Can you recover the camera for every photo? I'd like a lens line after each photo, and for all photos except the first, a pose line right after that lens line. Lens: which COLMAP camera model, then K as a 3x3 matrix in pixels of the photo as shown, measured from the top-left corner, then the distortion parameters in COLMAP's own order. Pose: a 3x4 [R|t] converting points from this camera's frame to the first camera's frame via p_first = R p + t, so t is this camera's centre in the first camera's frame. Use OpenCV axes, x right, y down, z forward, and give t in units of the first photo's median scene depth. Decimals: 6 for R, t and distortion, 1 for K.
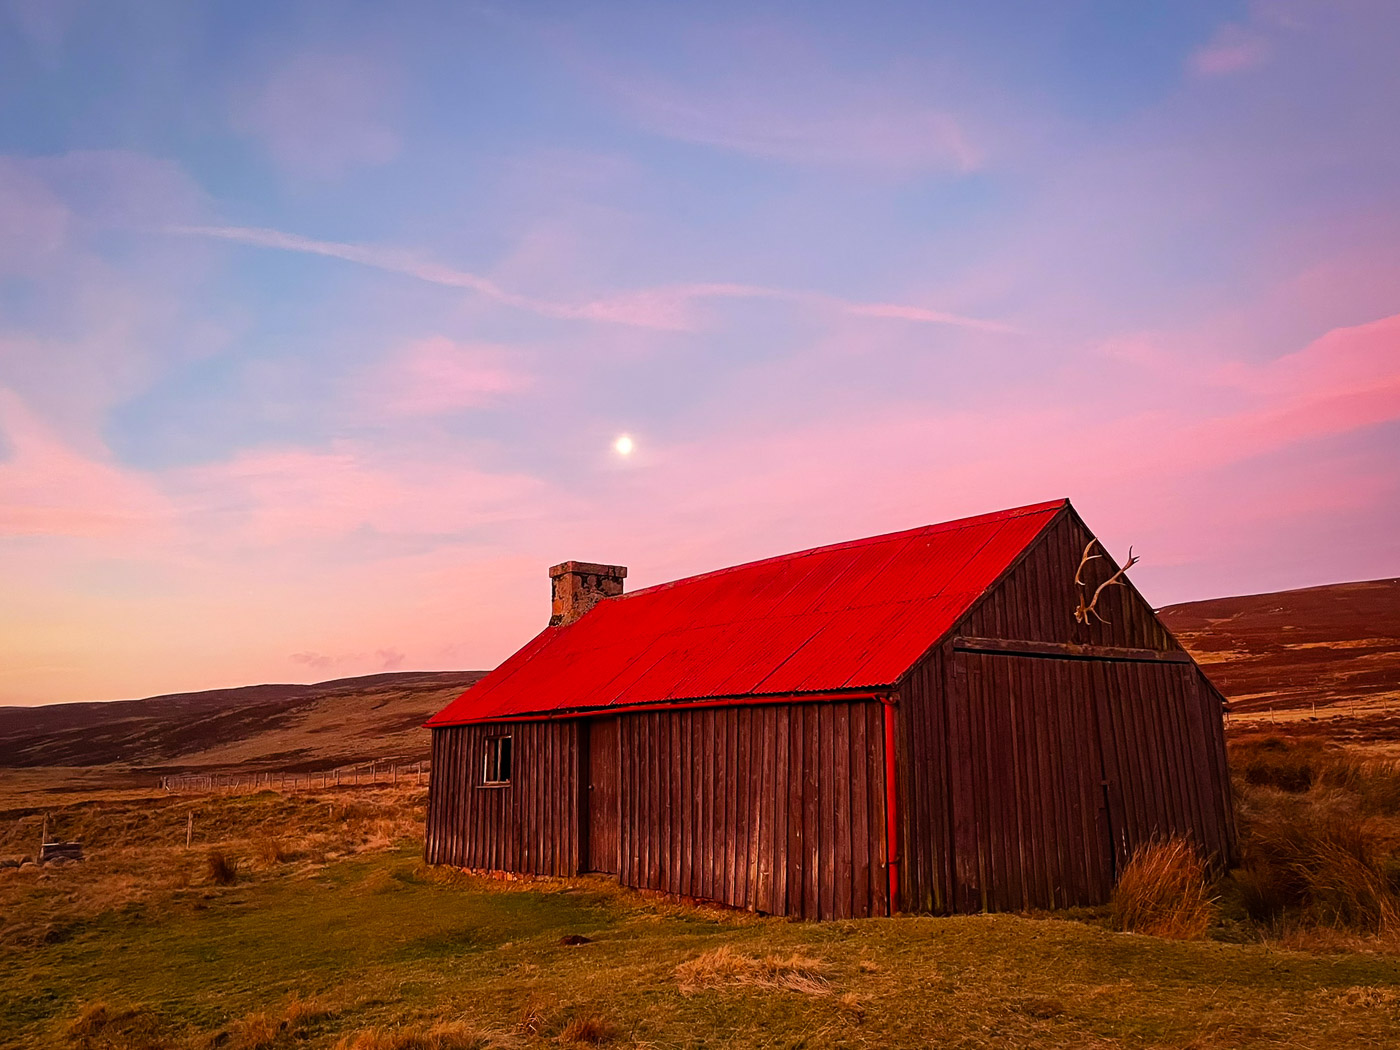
lens RADIAL K [[1082.4, 0, 700.0], [0, 1082.4, 525.0], [0, 0, 1]] dist [0.081859, -0.116684]
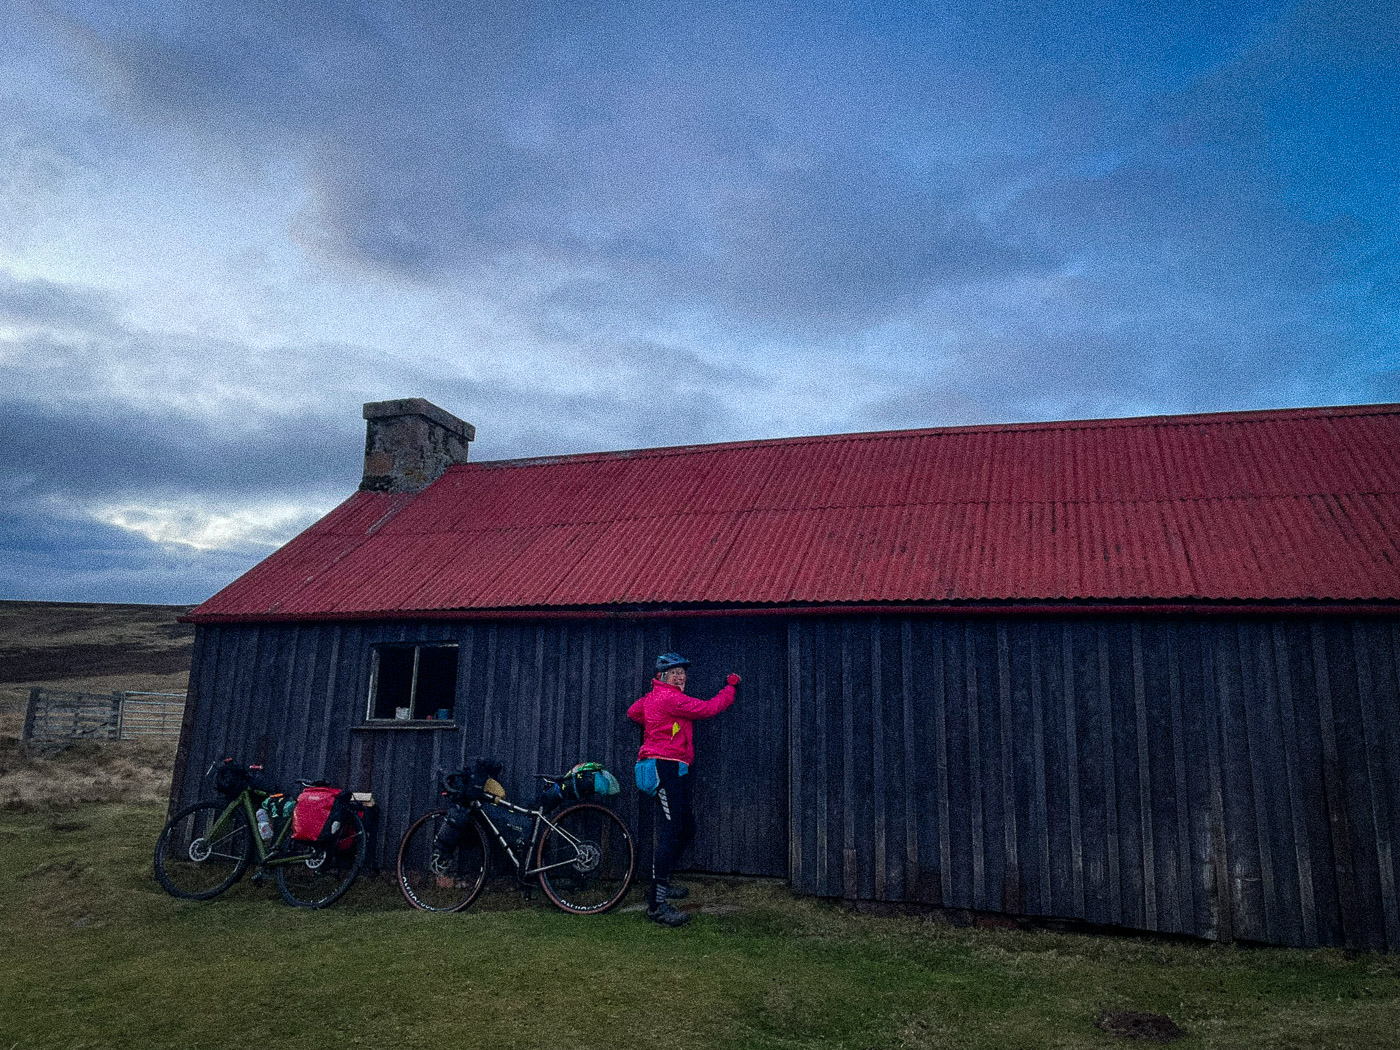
lens RADIAL K [[1082.4, 0, 700.0], [0, 1082.4, 525.0], [0, 0, 1]] dist [0.081859, -0.116684]
pose [[0.850820, 0.144422, 0.505220, -0.353555], [-0.154453, 0.987750, -0.022250, 0.116340], [-0.502244, -0.059102, 0.862704, 0.401918]]
